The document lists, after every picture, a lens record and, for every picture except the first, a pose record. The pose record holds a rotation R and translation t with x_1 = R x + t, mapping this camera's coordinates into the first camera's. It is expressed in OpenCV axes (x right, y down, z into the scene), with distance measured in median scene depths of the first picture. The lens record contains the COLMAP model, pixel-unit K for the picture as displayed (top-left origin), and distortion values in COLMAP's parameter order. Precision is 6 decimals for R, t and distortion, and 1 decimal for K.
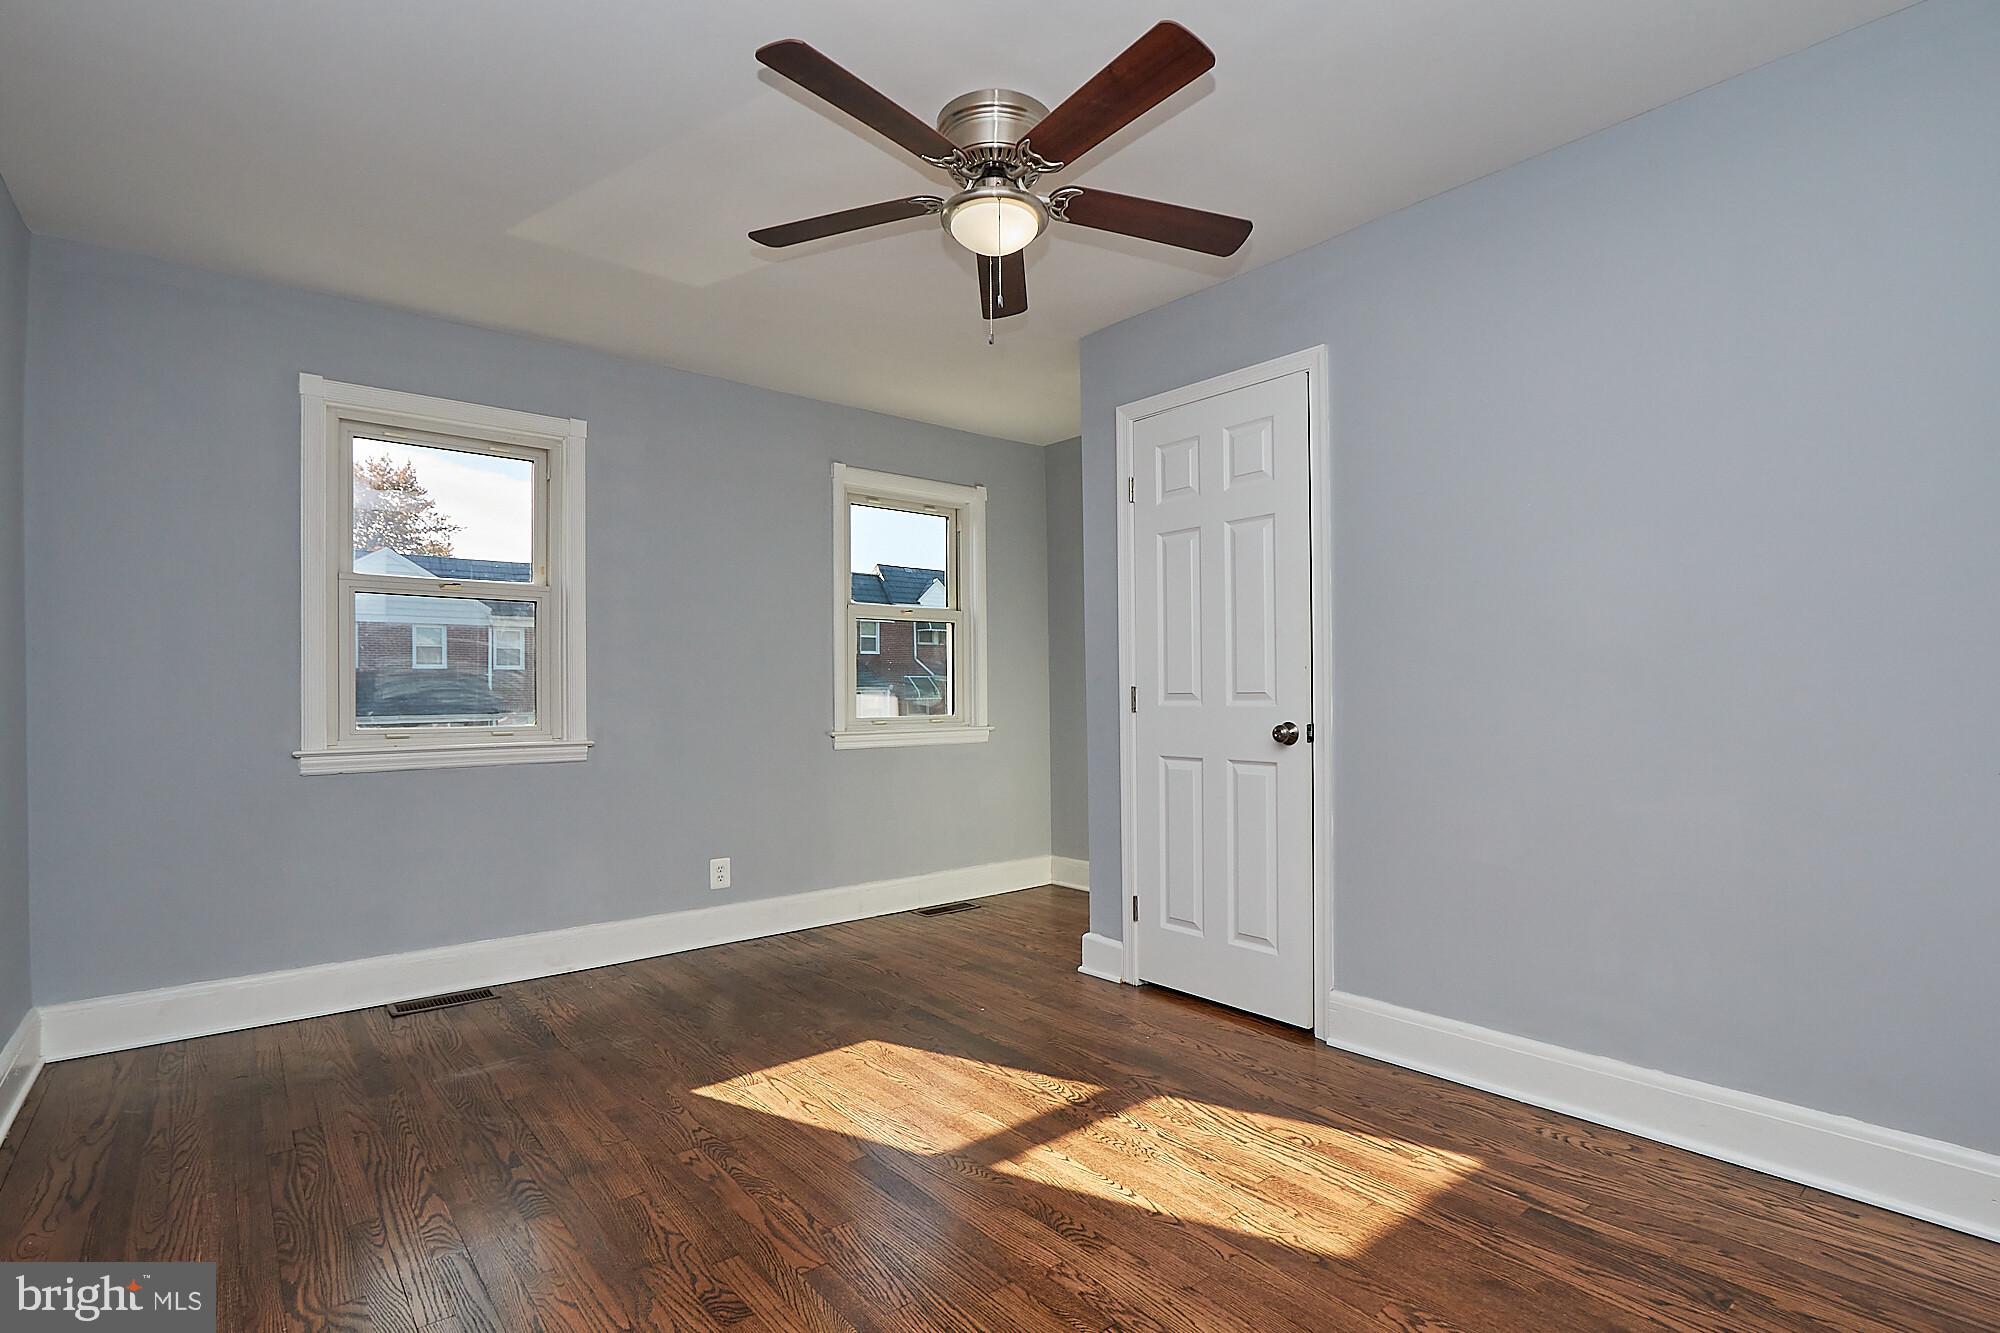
lens RADIAL K [[965.7, 0, 1009.2], [0, 965.7, 685.3], [0, 0, 1]] dist [-0.012006, 0.000132]
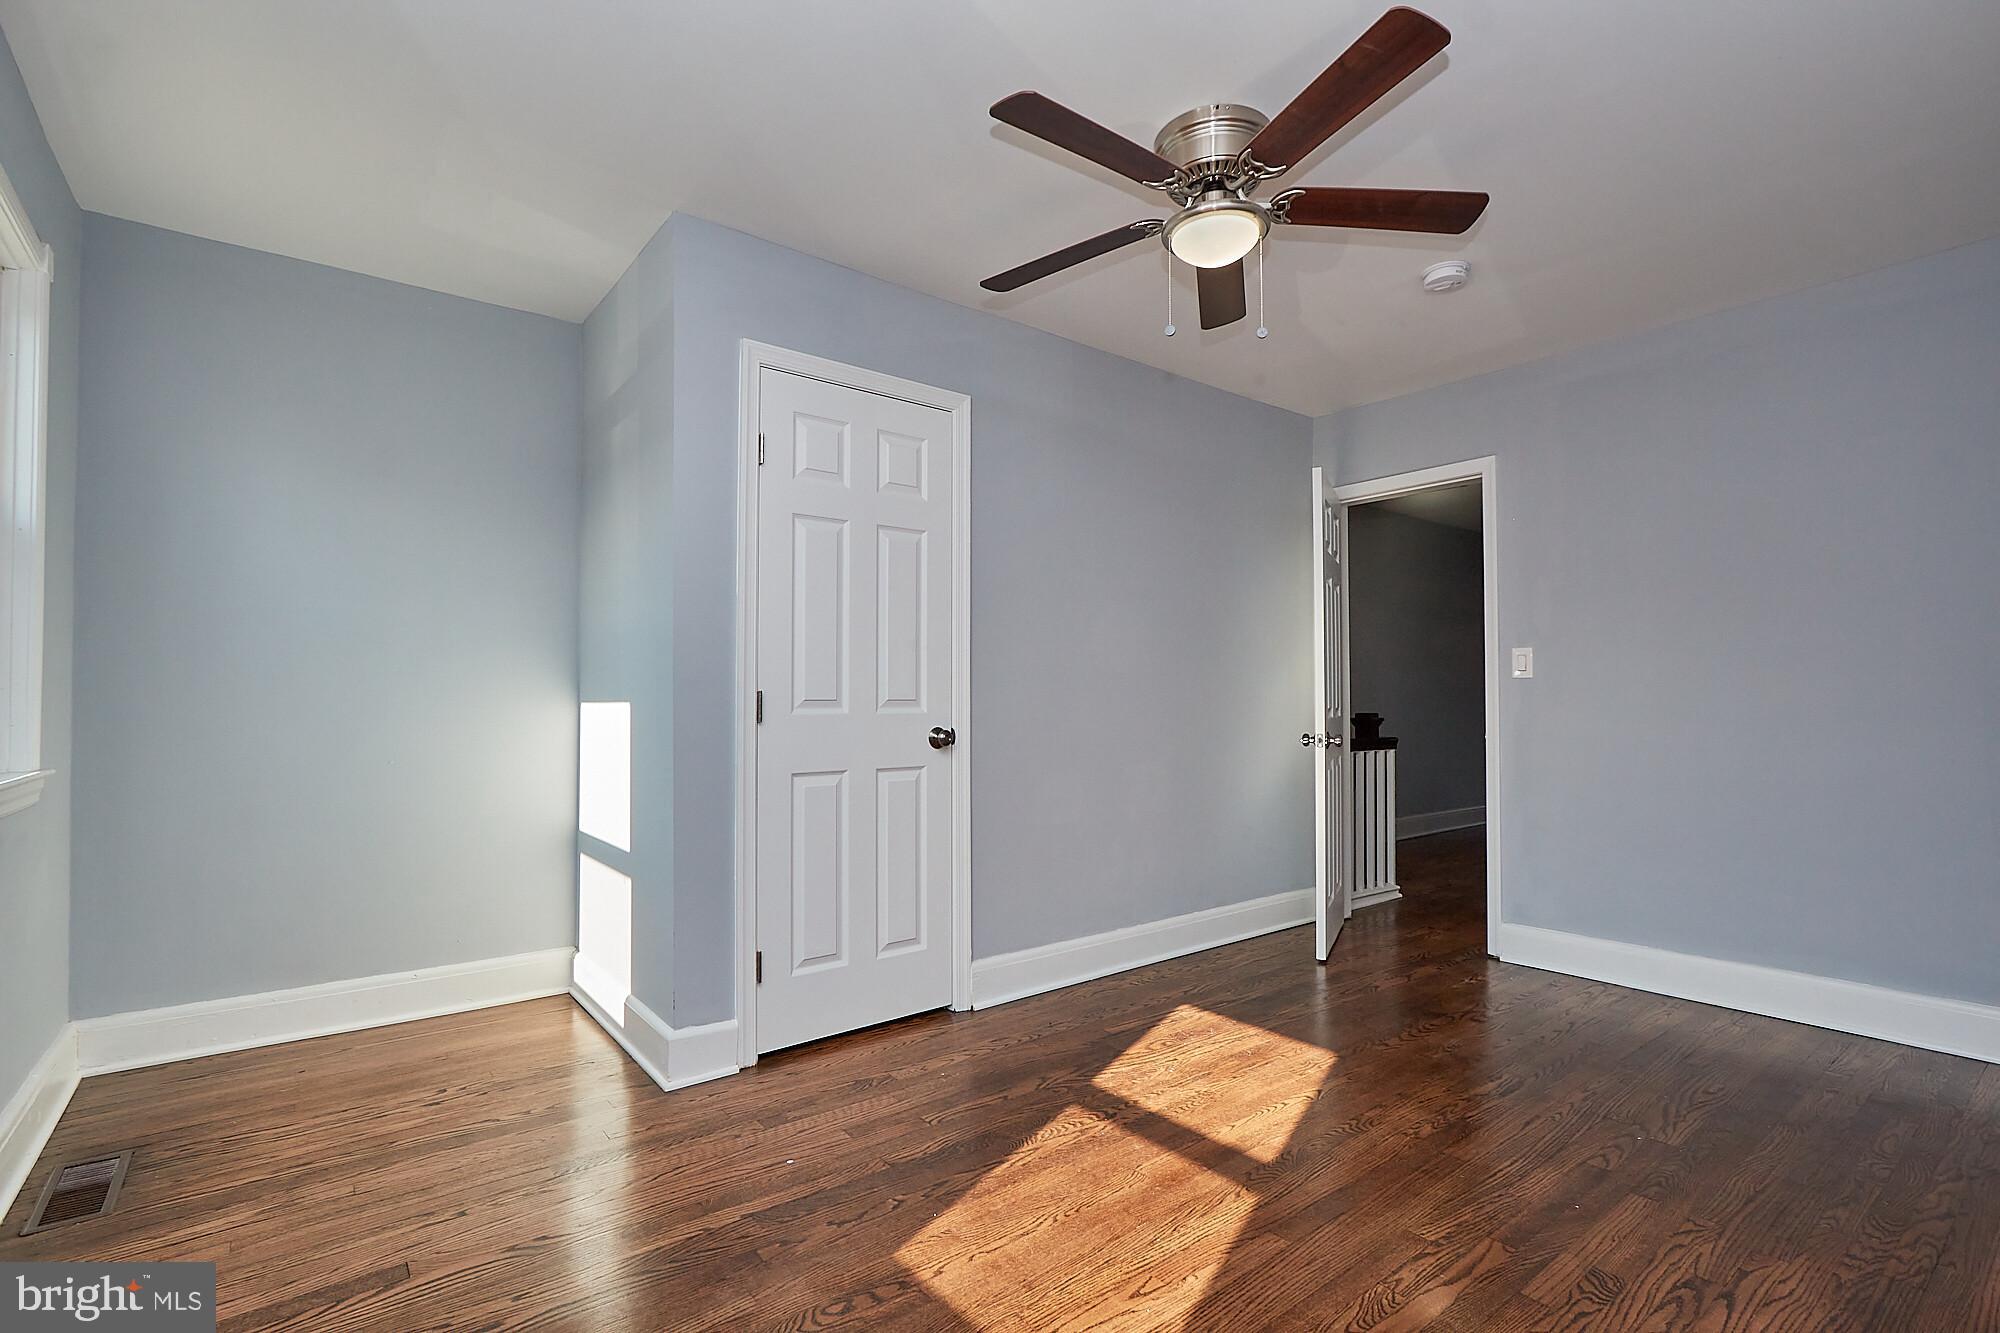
lens RADIAL K [[922.5, 0, 1002.2], [0, 922.5, 671.7], [0, 0, 1]] dist [-0.021911, 0.004351]
pose [[0.033693, 0.038388, 0.998695, -0.690084], [-0.010371, 0.999222, -0.038059, 0.013837], [-0.999378, -0.009075, 0.034065, 0.843872]]
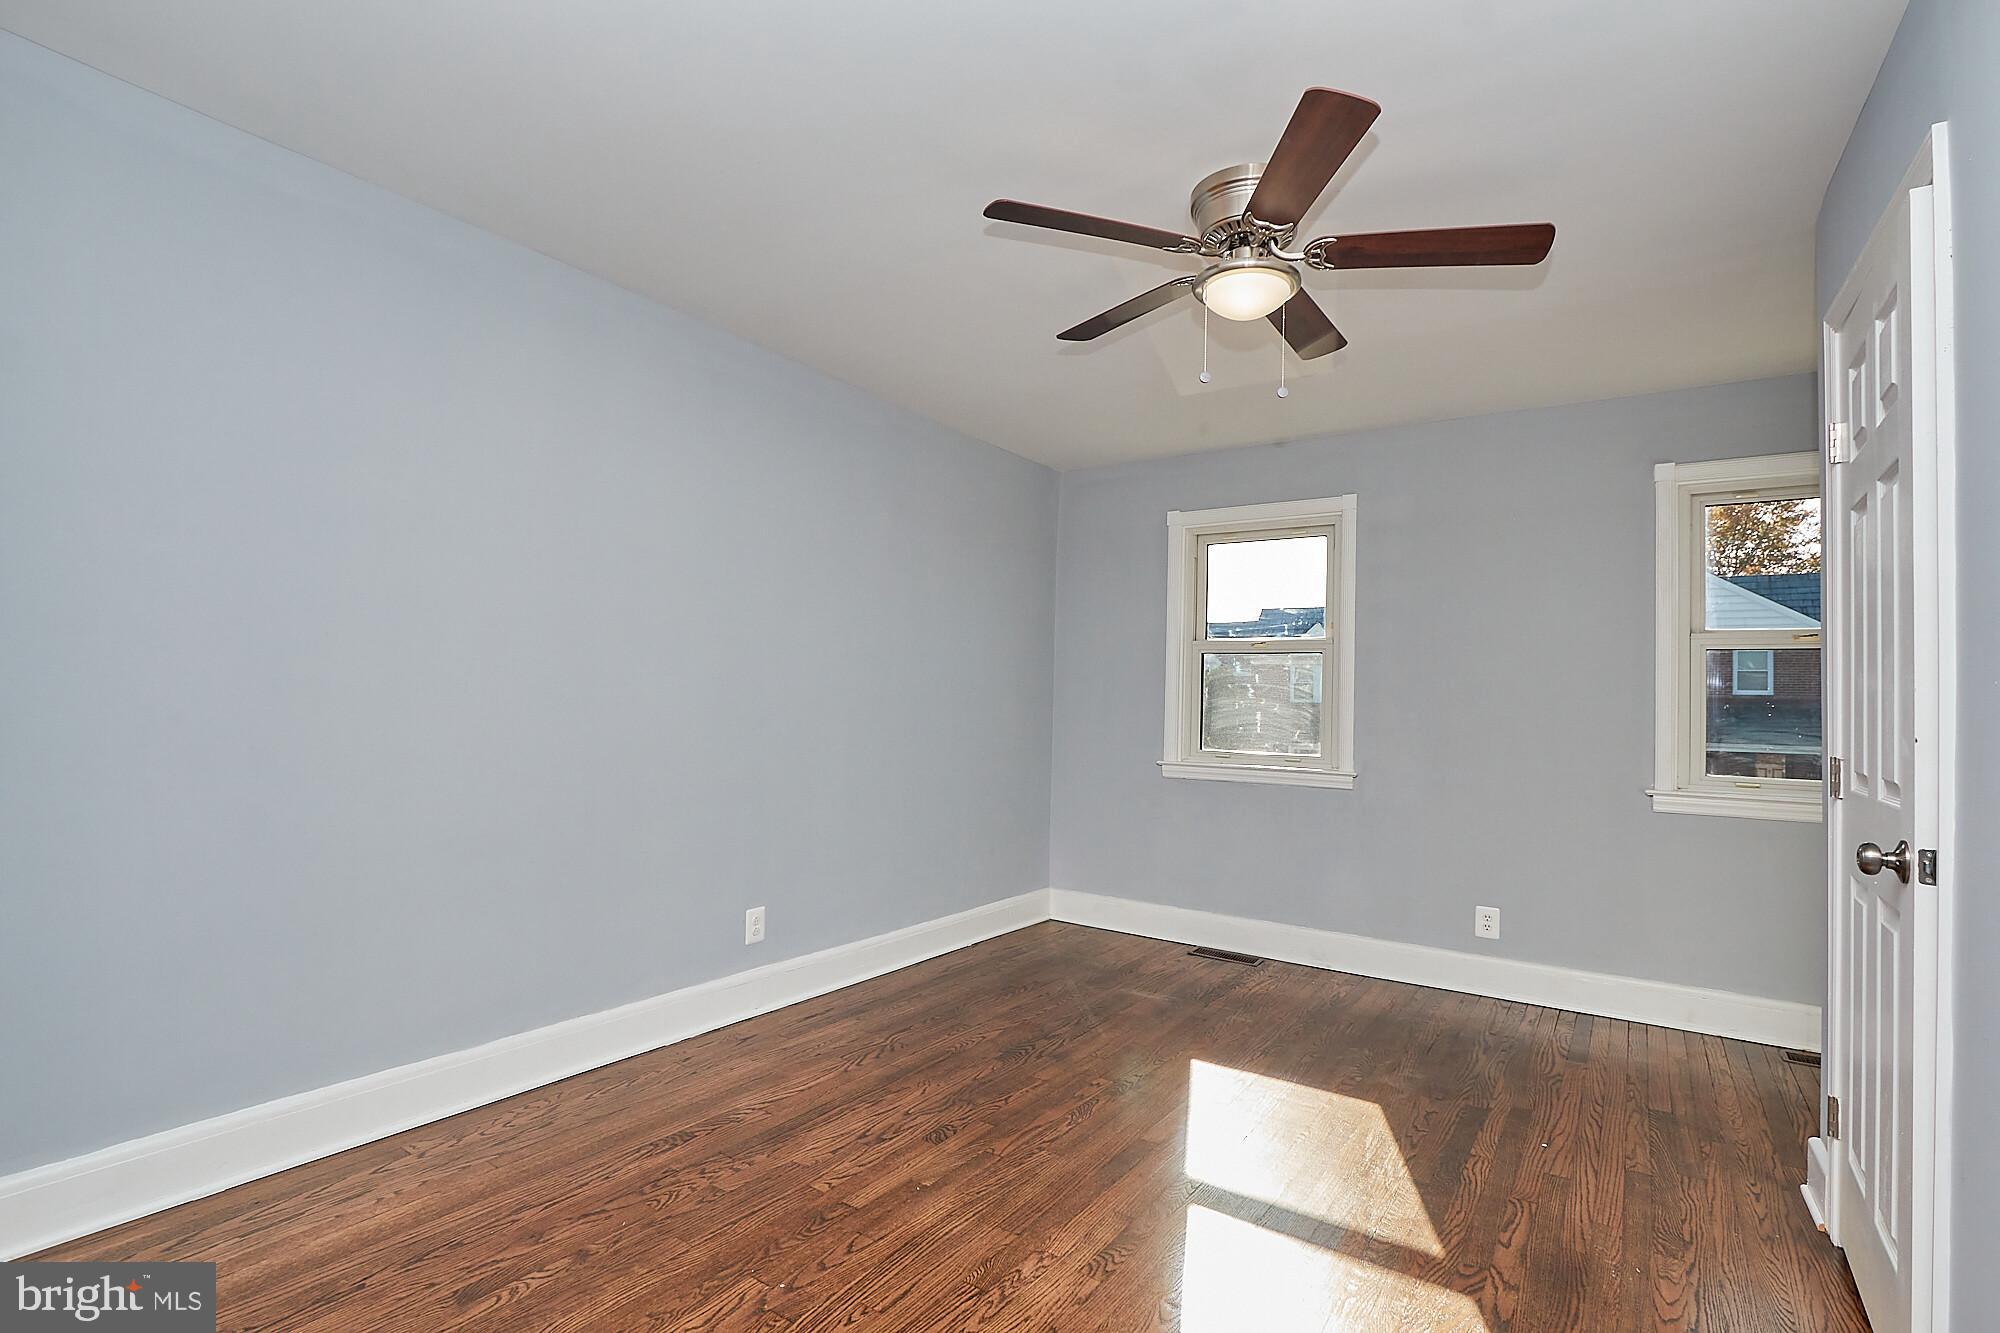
lens RADIAL K [[936.3, 0, 994.4], [0, 936.3, 674.4], [0, 0, 1]] dist [-0.010825, 0.000838]
pose [[0.259595, -0.016613, -0.965575, 0.616843], [-0.018115, 0.999592, -0.022068, -0.030808], [0.965548, 0.023220, 0.259188, 0.353095]]
